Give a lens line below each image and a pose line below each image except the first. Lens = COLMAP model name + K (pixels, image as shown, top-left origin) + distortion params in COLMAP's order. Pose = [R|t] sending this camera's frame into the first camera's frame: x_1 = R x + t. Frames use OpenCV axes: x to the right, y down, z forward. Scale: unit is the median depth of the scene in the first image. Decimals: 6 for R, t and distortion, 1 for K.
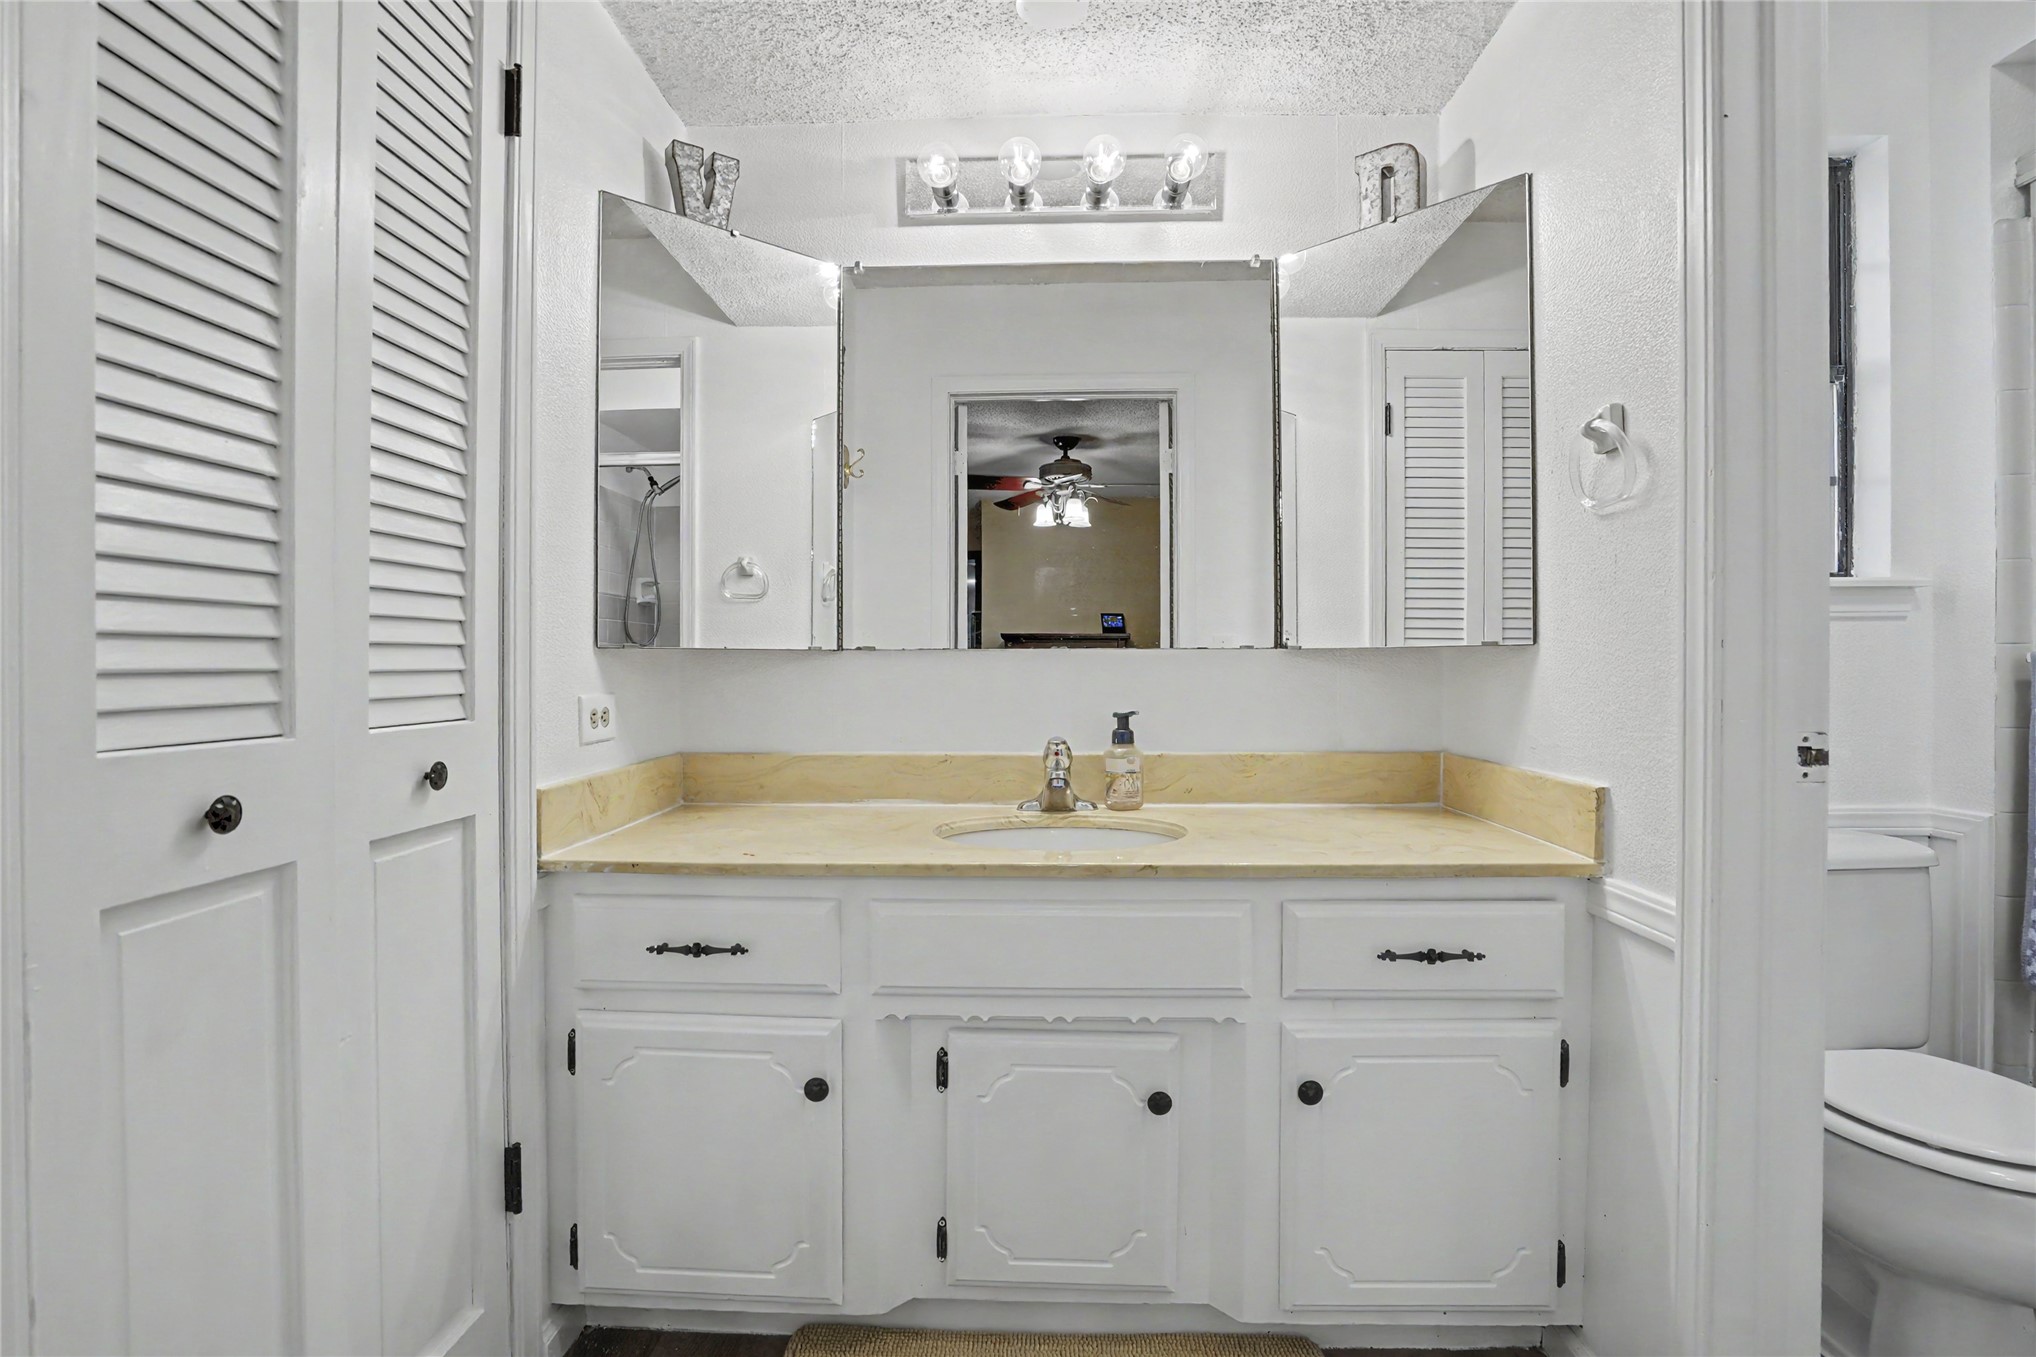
lens RADIAL K [[958.7, 0, 1018.9], [0, 958.7, 672.7], [0, 0, 1]] dist [-0.065787, 0.026430]
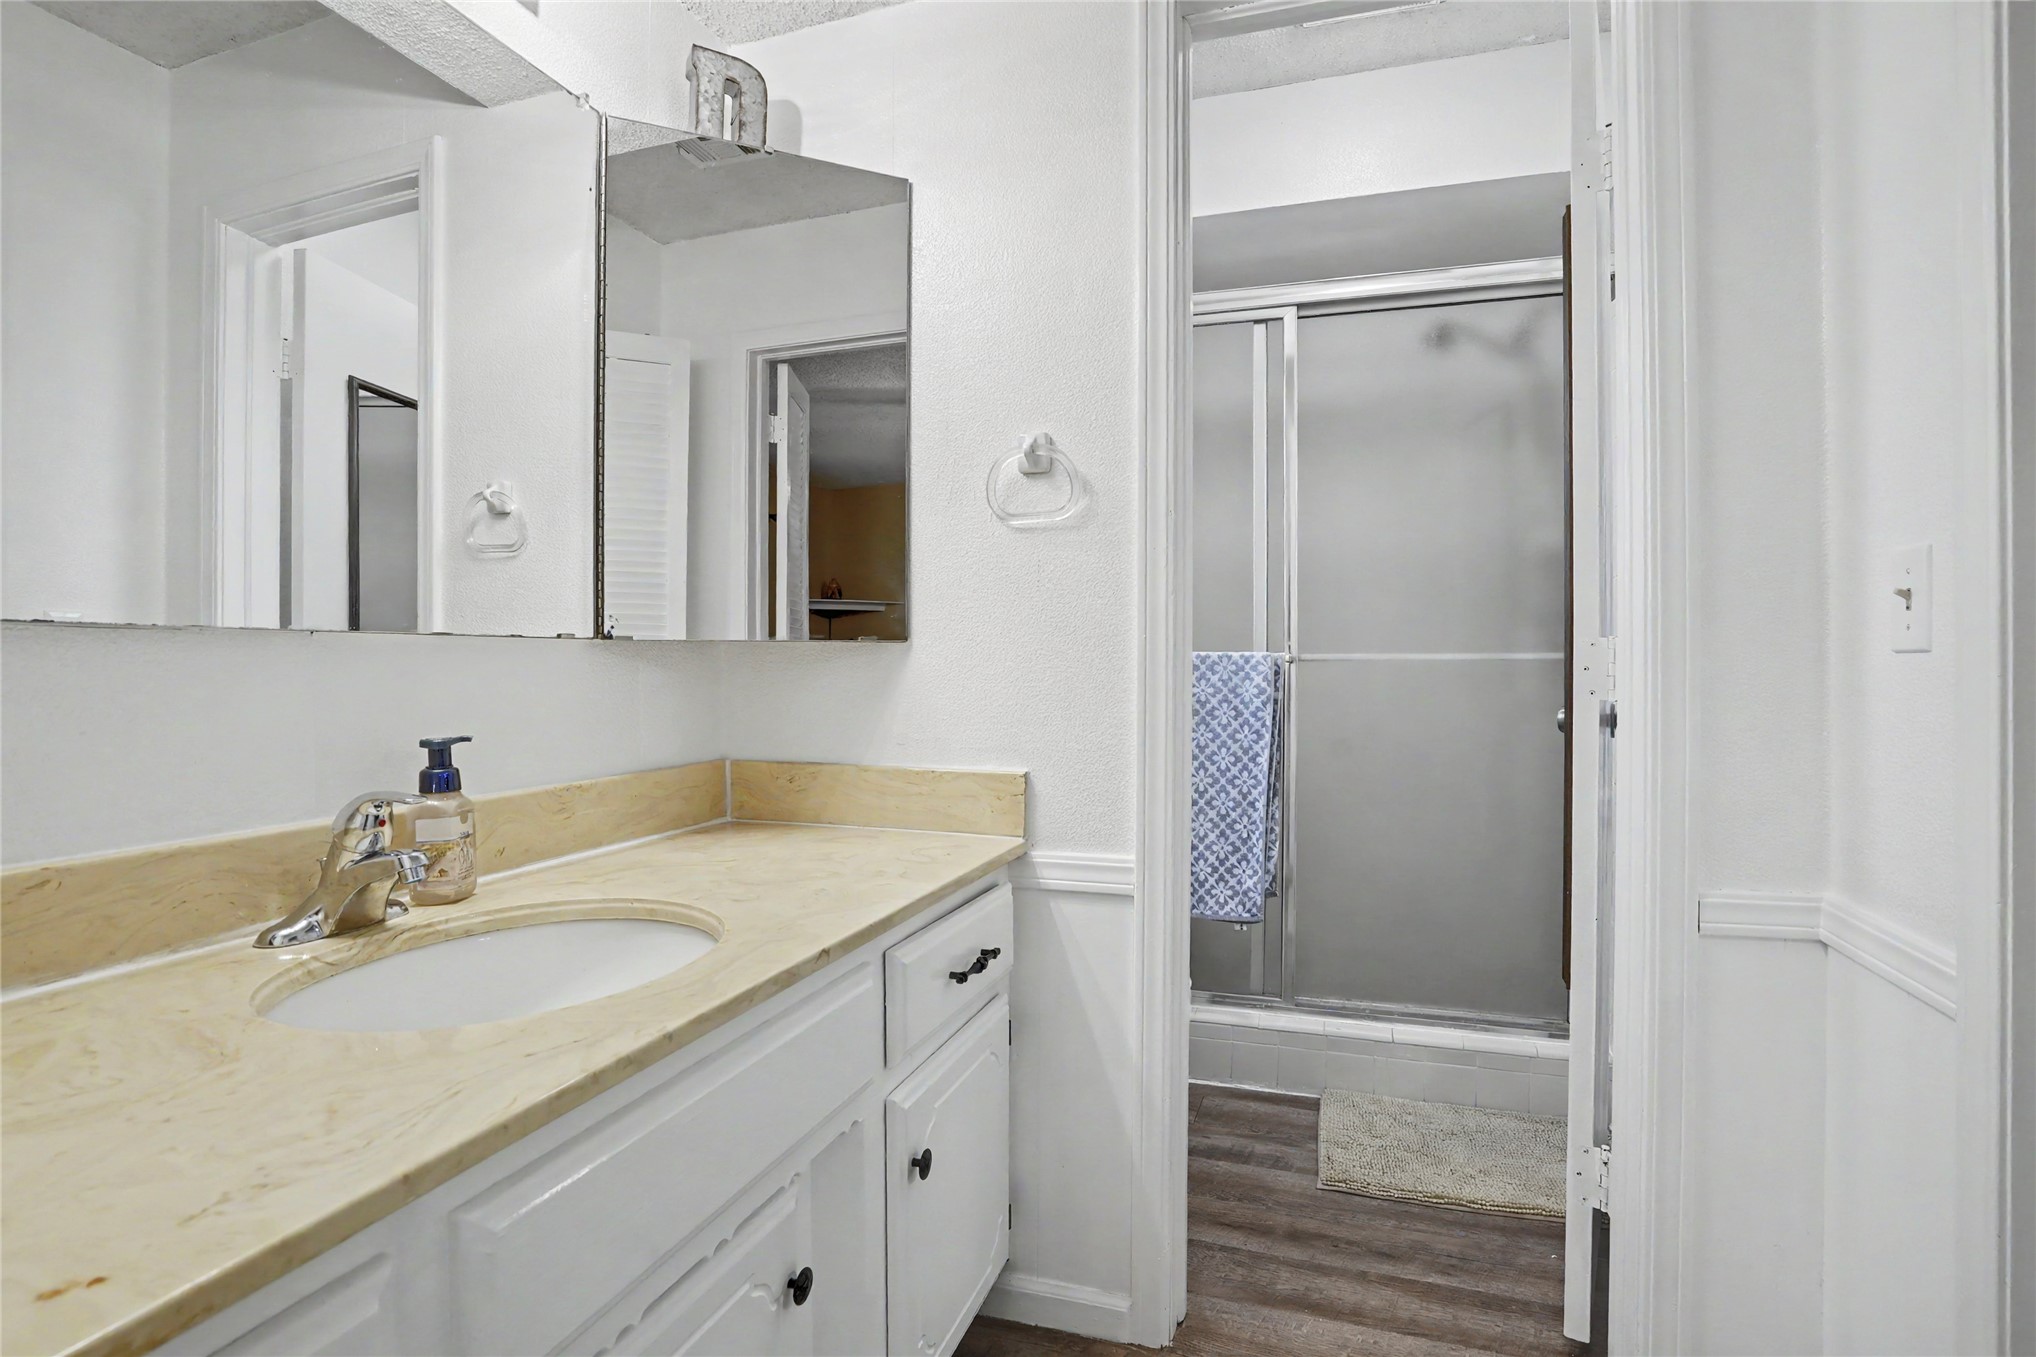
lens RADIAL K [[989.3, 0, 1017.3], [0, 989.3, 670.6], [0, 0, 1]] dist [-0.059710, 0.020608]
pose [[0.287181, -0.003688, 0.957869, -0.370690], [0.001732, 0.999993, 0.003331, -0.002918], [-0.957875, 0.000702, 0.287186, 0.482921]]
